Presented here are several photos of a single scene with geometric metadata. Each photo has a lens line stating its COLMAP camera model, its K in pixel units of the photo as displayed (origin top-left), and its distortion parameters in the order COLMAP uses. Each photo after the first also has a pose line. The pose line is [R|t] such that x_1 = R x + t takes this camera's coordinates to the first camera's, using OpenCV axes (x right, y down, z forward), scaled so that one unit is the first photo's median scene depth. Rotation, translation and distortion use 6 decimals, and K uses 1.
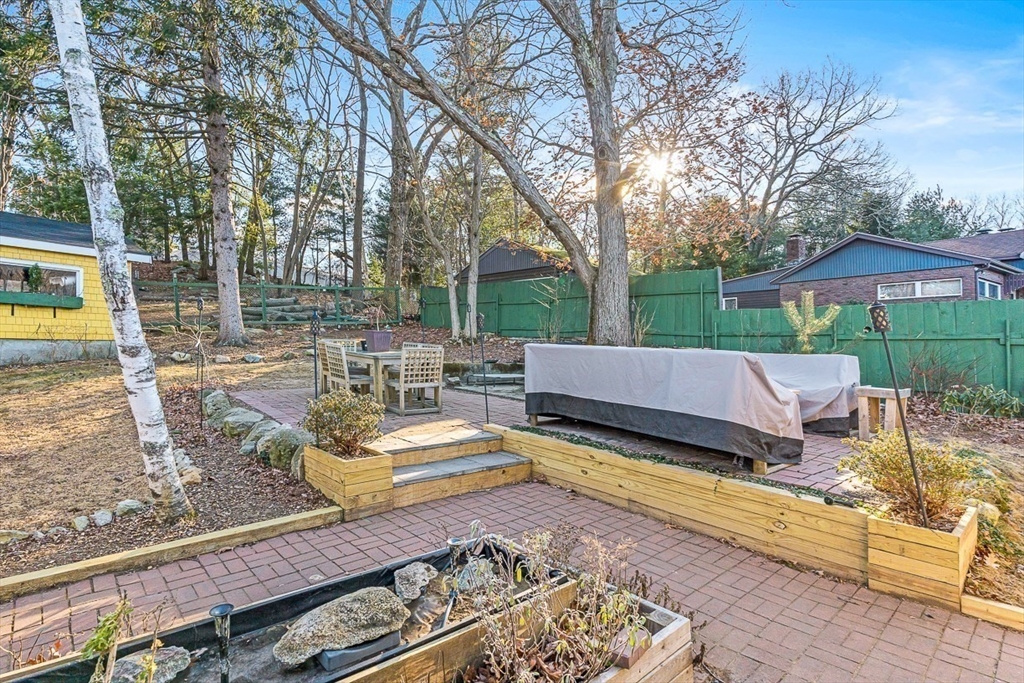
lens RADIAL K [[483.6, 0, 554.0], [0, 483.6, 372.2], [0, 0, 1]] dist [0.000619, -0.000090]
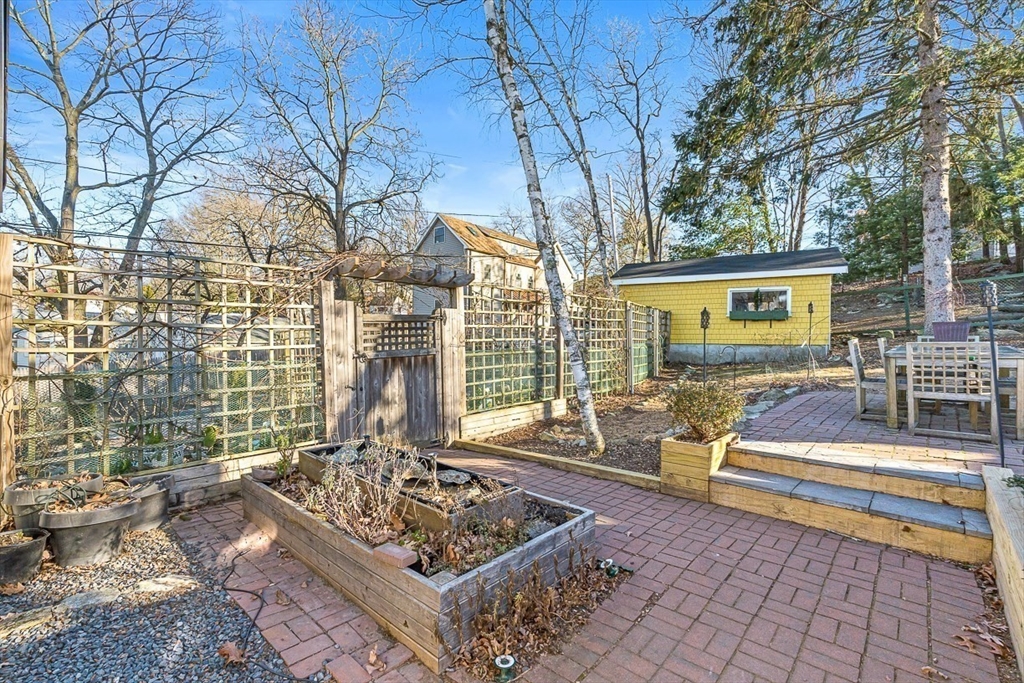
lens RADIAL K [[499.2, 0, 514.1], [0, 499.2, 366.8], [0, 0, 1]] dist [0.023058, -0.000031]
pose [[0.062612, 0.025614, -0.997709, 0.144583], [-0.059321, 0.997999, 0.021899, 0.002082], [0.996273, 0.057814, 0.064006, 0.116139]]
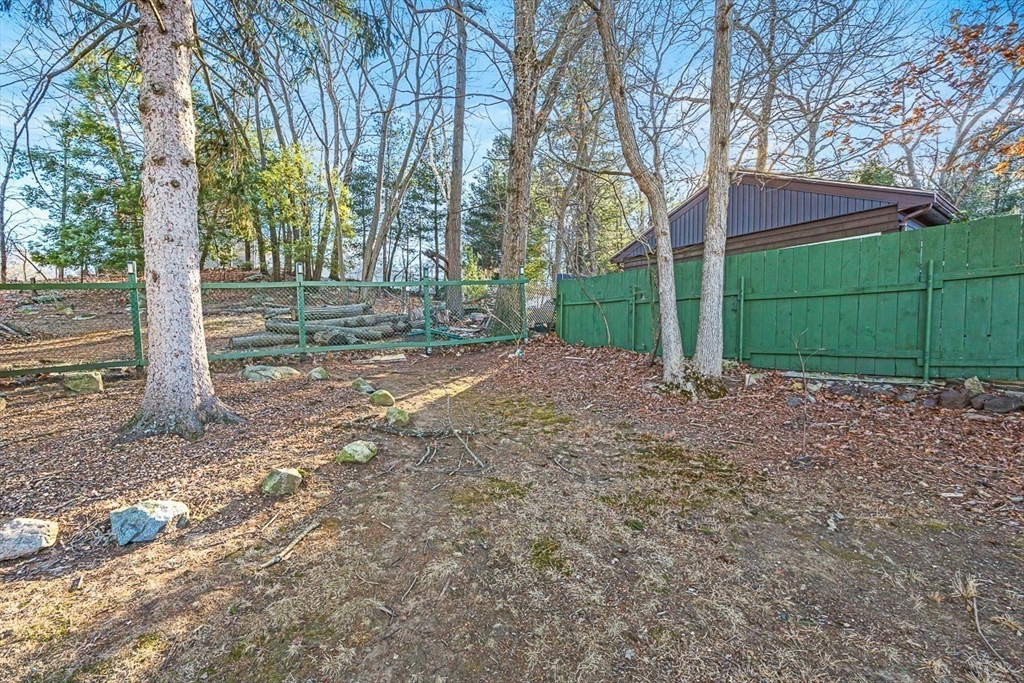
lens RADIAL K [[462.6, 0, 511.4], [0, 462.6, 319.9], [0, 0, 1]] dist [-0.002017, -0.000655]
pose [[0.970588, -0.031811, -0.238634, -0.209679], [0.007112, 0.994588, -0.103653, -0.069581], [0.240640, 0.098907, 0.965562, 0.472536]]
